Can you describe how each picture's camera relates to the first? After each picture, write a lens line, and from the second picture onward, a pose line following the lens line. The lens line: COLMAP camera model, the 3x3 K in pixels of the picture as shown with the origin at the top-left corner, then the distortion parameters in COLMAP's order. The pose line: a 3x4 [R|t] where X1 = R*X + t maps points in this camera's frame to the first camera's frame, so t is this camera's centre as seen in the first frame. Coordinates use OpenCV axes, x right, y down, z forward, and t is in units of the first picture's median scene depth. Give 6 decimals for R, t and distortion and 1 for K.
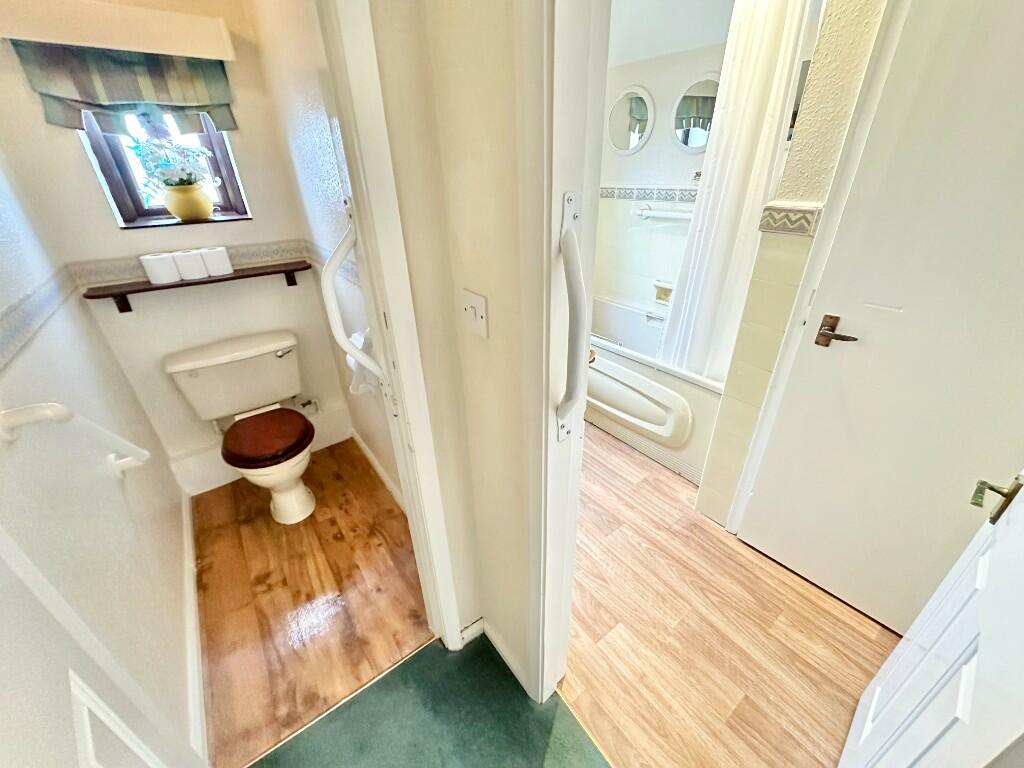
lens RADIAL K [[407.6, 0, 515.4], [0, 407.6, 385.9], [0, 0, 1]] dist [-0.009335, 0.000201]
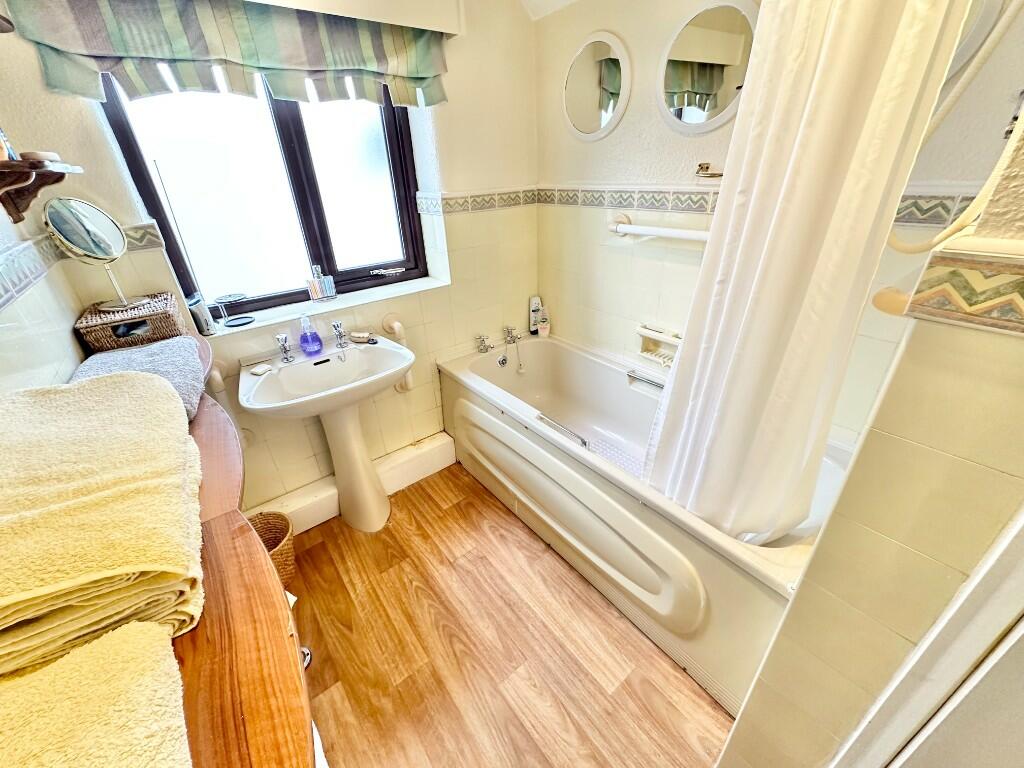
lens RADIAL K [[407.6, 0, 511.1], [0, 407.6, 385.2], [0, 0, 1]] dist [-0.009335, 0.000201]
pose [[0.999722, -0.022750, 0.006257, 0.128506], [0.022748, 0.999741, 0.000397, -0.173059], [-0.006265, -0.000255, 0.999980, 0.337913]]
